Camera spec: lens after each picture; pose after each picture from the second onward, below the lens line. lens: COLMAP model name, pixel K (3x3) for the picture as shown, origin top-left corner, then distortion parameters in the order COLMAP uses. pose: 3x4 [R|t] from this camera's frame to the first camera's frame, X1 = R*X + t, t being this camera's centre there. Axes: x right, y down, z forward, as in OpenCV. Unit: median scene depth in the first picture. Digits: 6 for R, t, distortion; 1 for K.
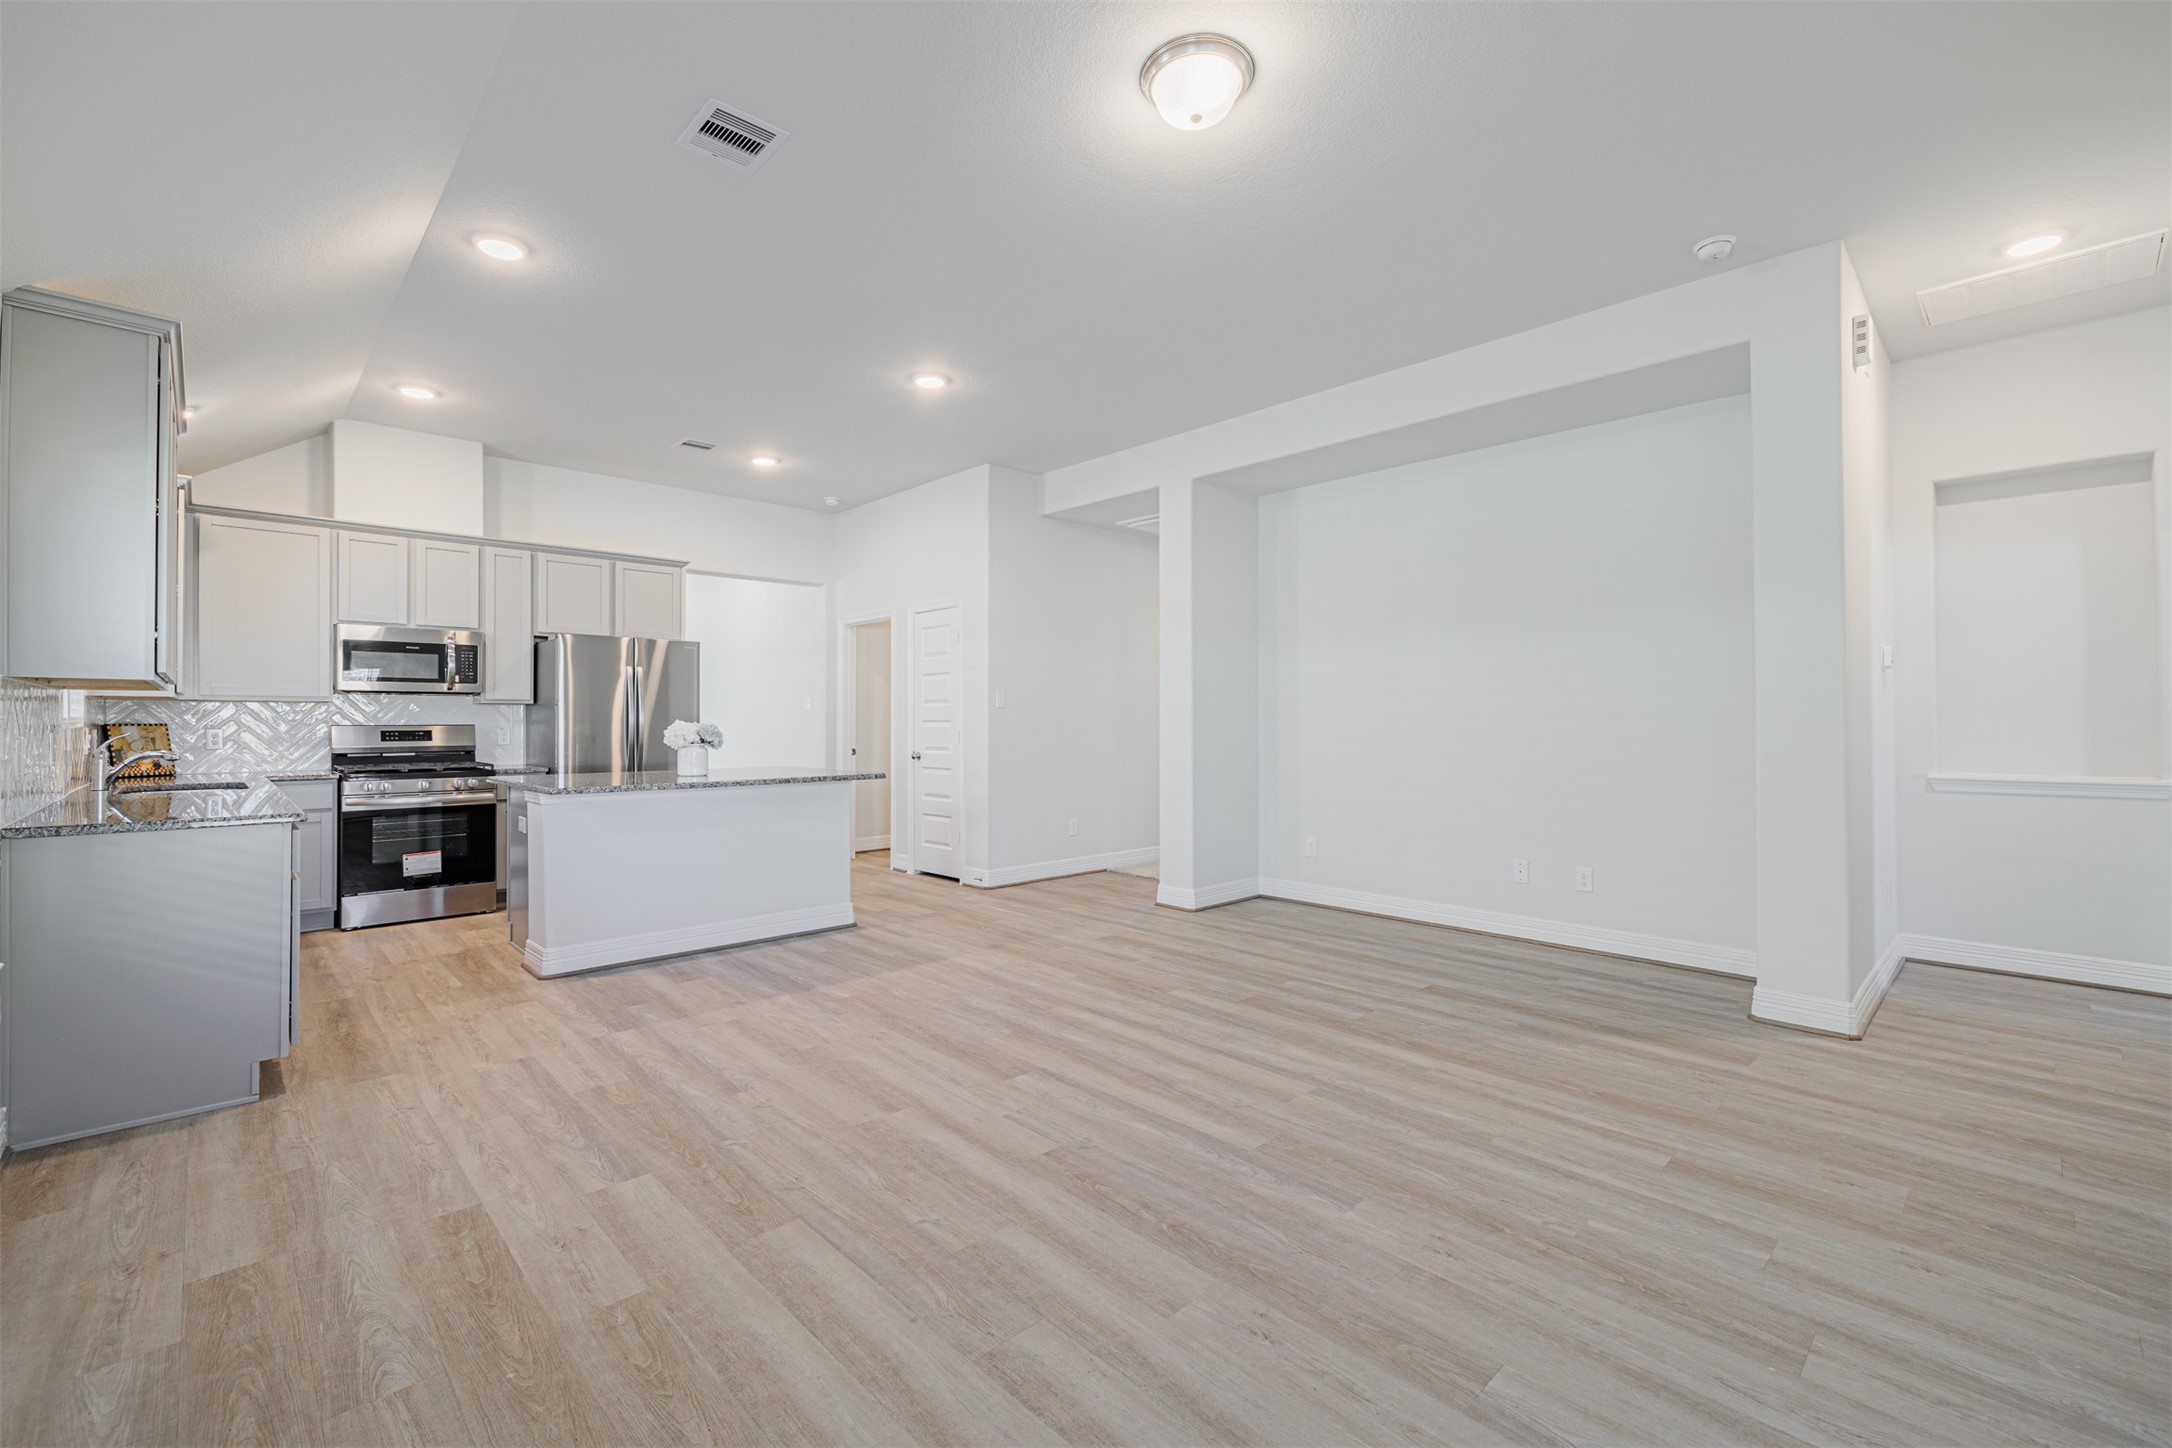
lens RADIAL K [[931.4, 0, 1086.0], [0, 931.4, 724.0], [0, 0, 1]] dist [0.001061, 0.000239]
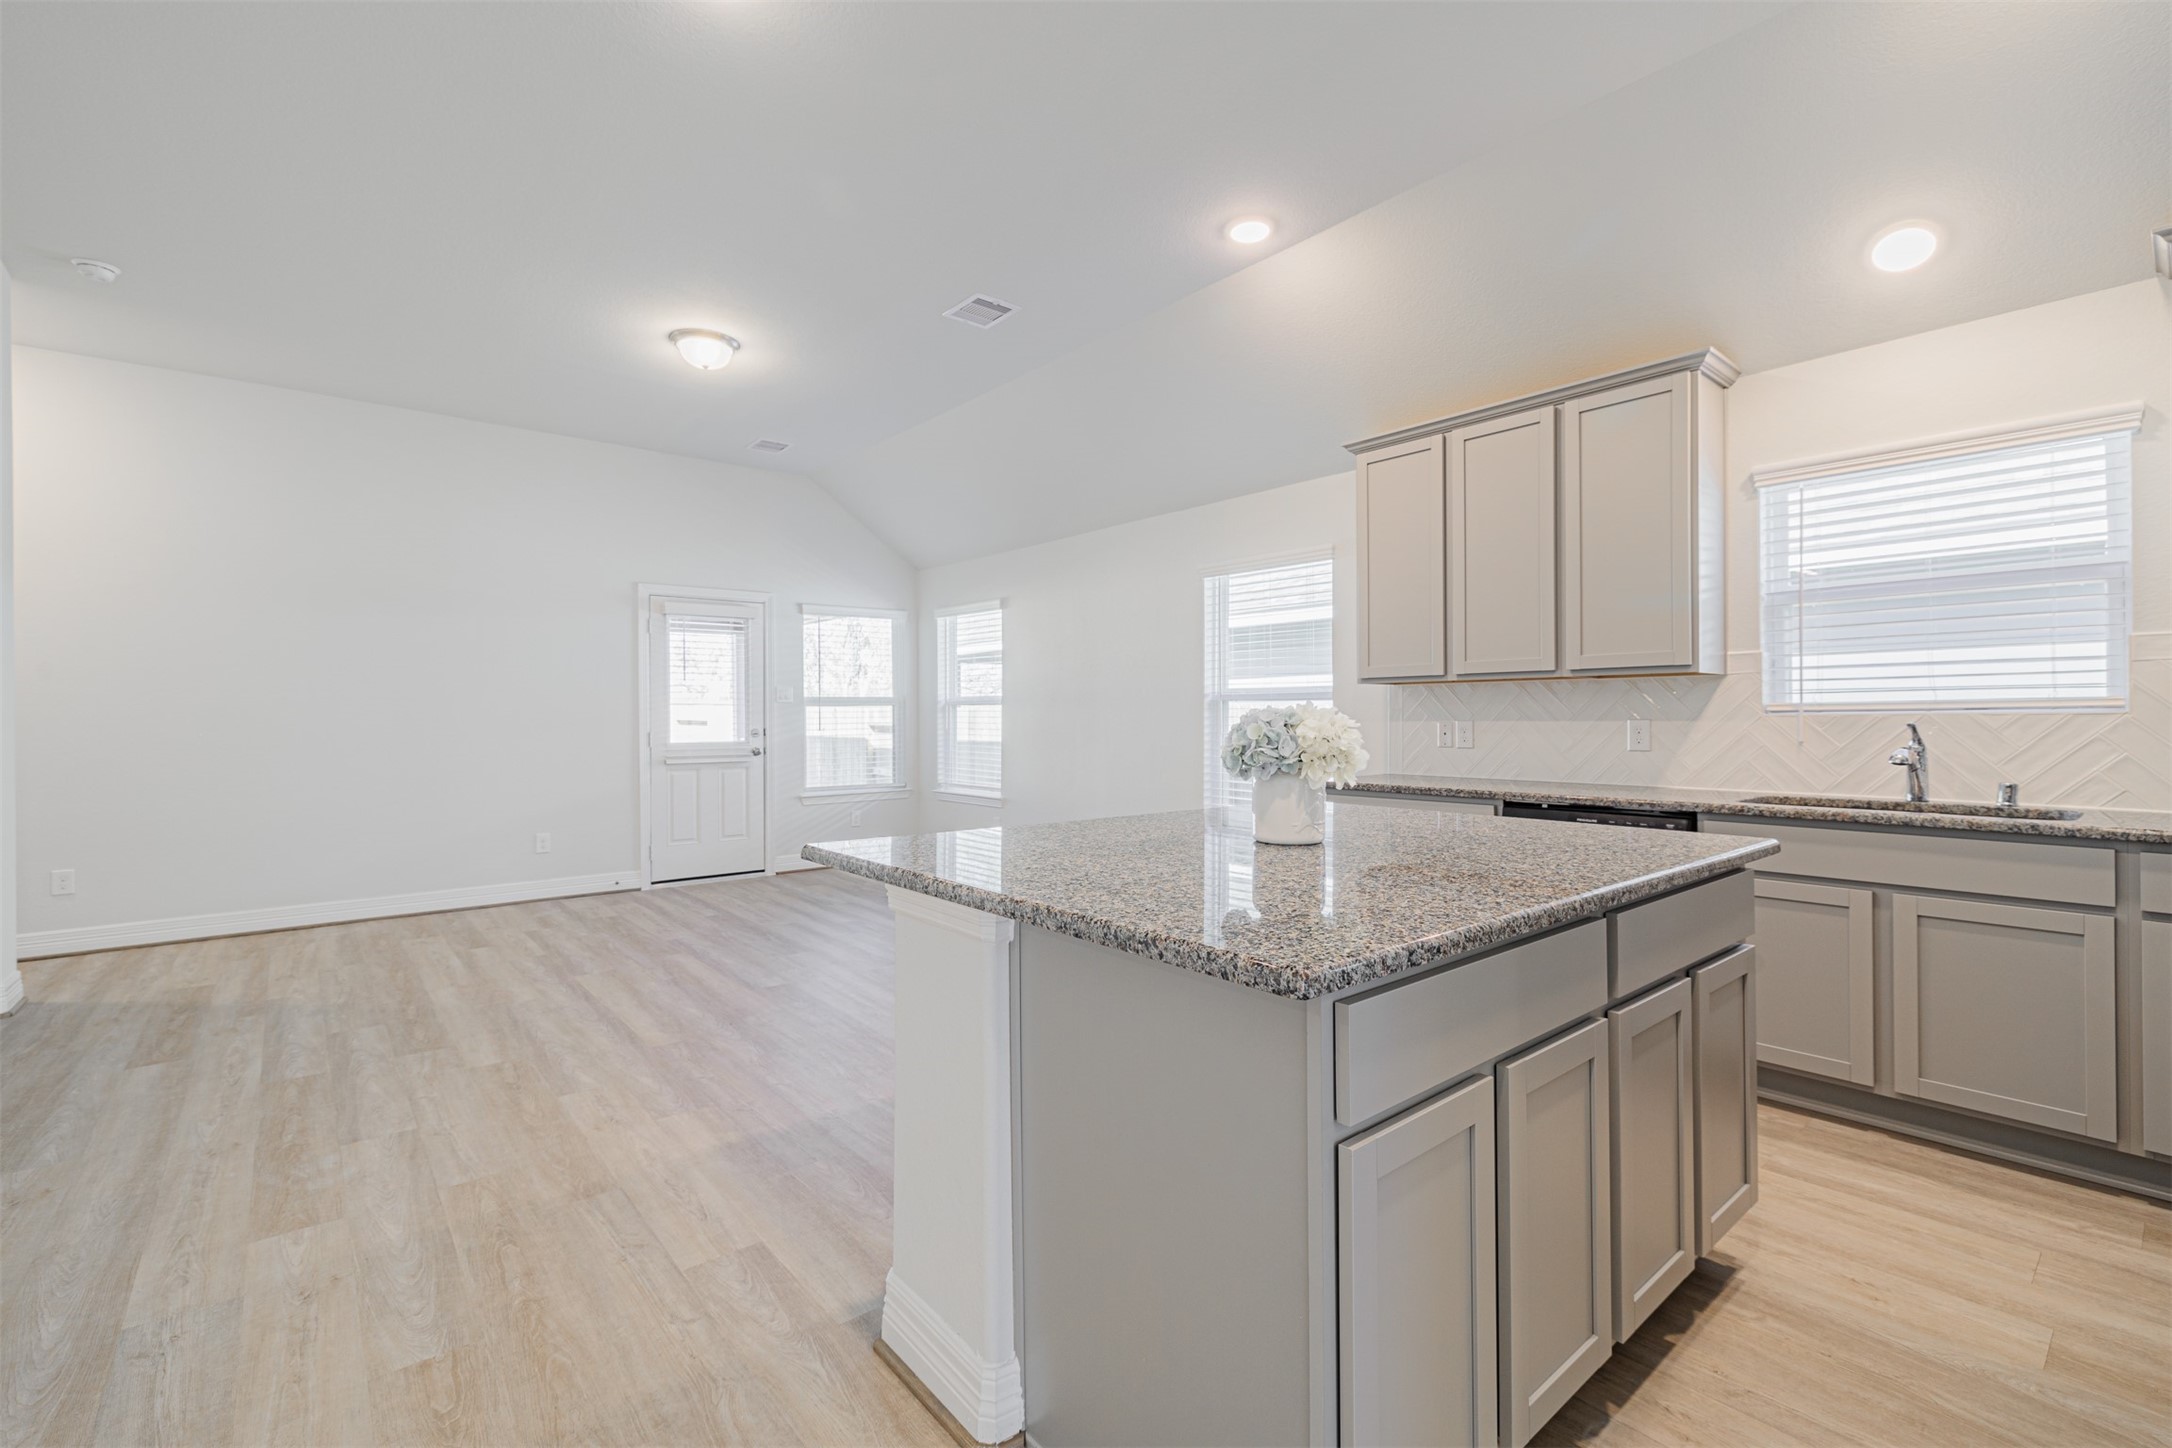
lens RADIAL K [[931.4, 0, 1086.0], [0, 931.4, 724.0], [0, 0, 1]] dist [0.001061, 0.000239]
pose [[-0.997728, 0.000810, 0.067370, -0.482327], [0.002083, 0.999821, 0.018827, -0.007893], [-0.067343, 0.018924, -0.997550, 1.844481]]
